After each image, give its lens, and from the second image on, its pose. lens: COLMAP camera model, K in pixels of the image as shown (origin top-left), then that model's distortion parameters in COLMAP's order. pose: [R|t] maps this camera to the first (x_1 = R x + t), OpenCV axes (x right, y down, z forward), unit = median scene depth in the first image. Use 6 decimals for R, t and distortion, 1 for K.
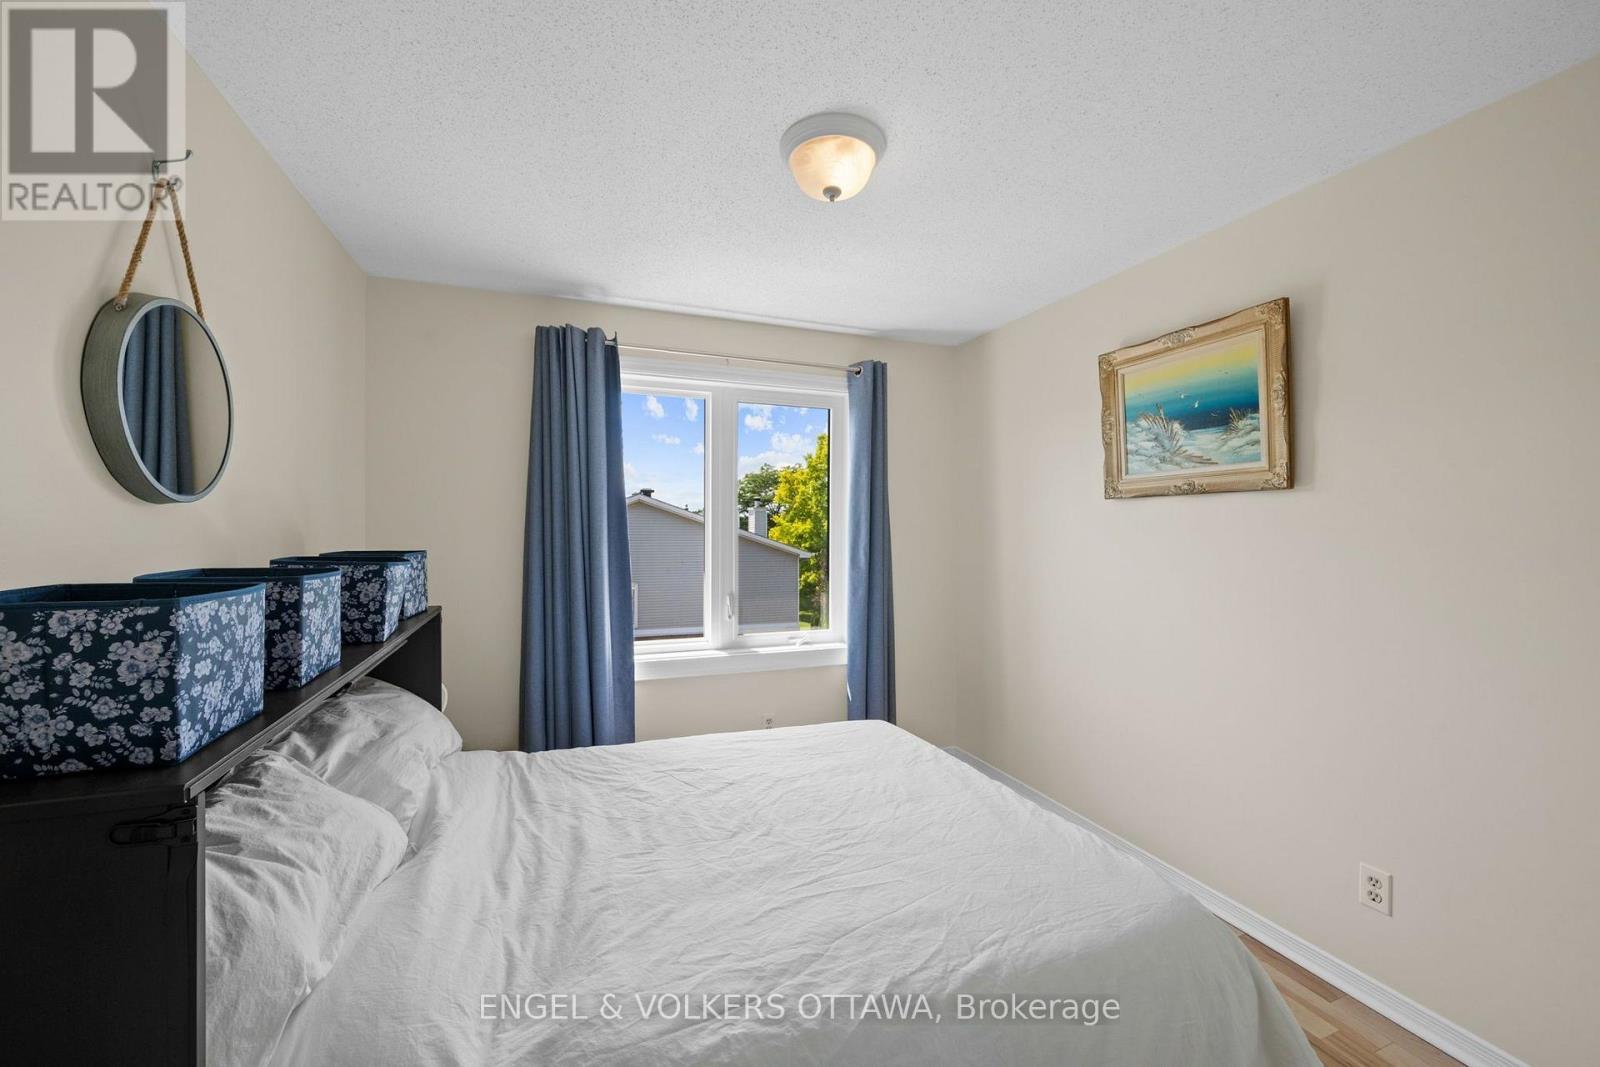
lens RADIAL K [[625.9, 0, 801.1], [0, 625.9, 543.4], [0, 0, 1]] dist [0.000652, -0.000052]
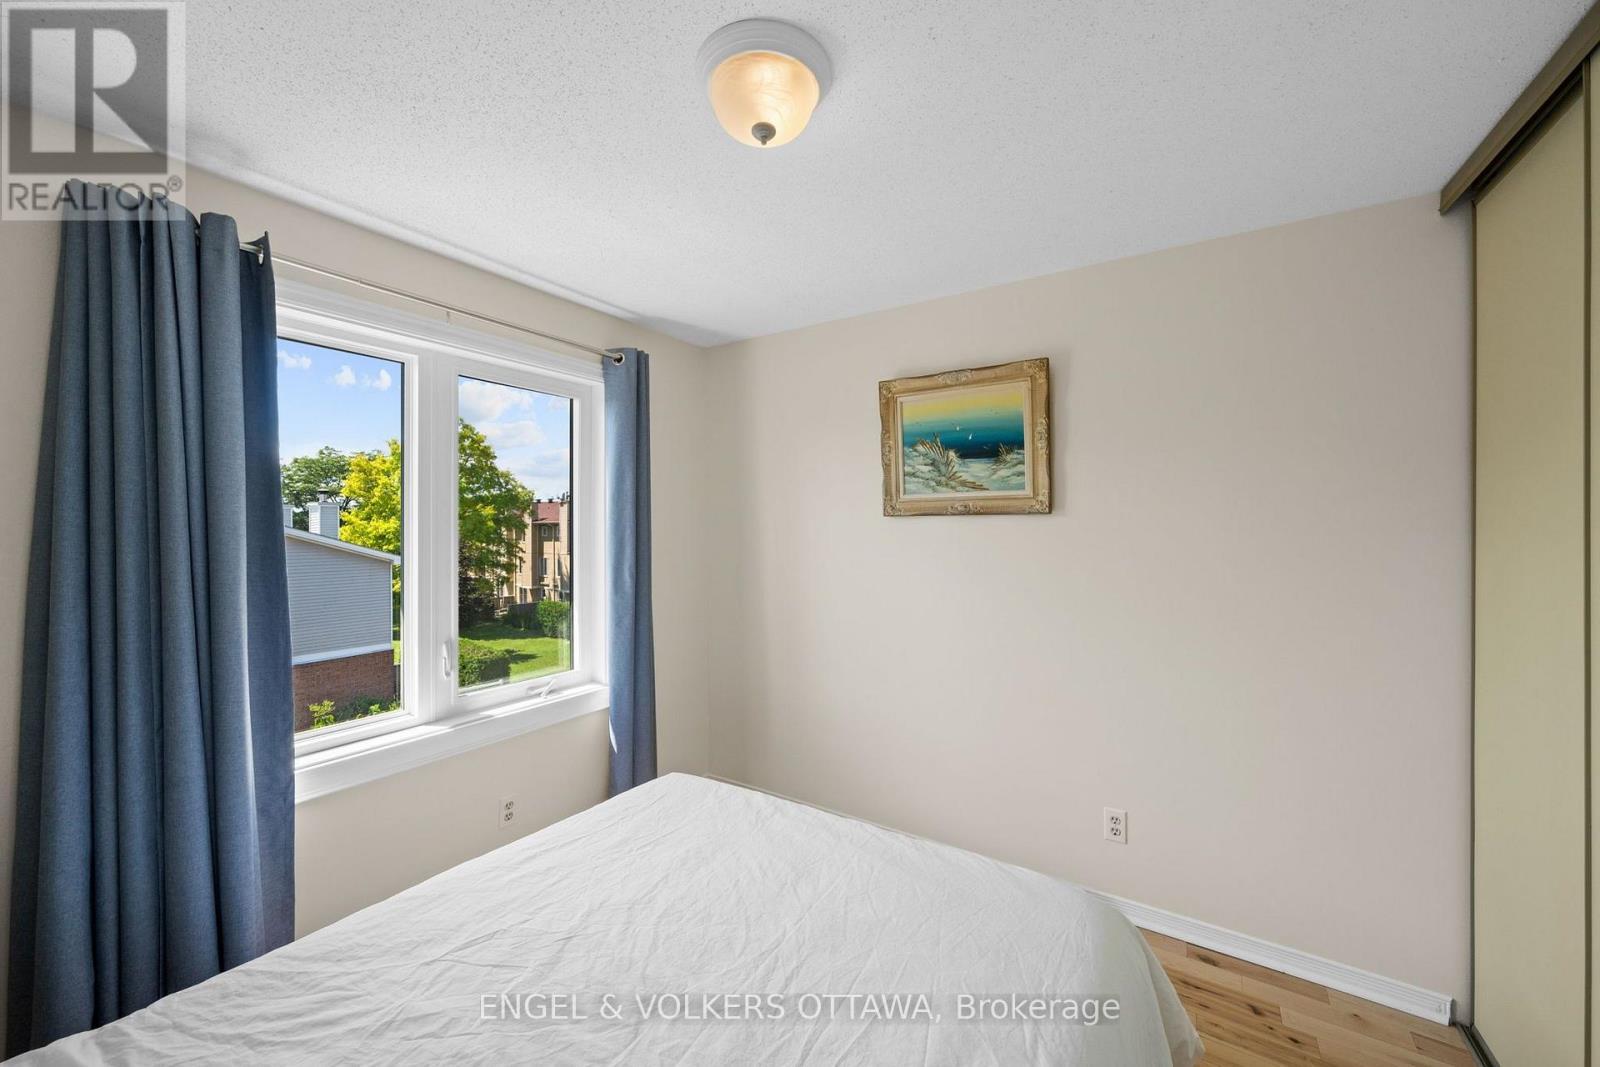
lens RADIAL K [[602.4, 0, 794.8], [0, 602.4, 527.8], [0, 0, 1]] dist [-0.000838, -0.000166]
pose [[0.809464, -0.007836, 0.587118, -0.248983], [0.017791, 0.999779, -0.011185, -0.043912], [-0.586901, 0.019499, 0.809424, 0.267401]]
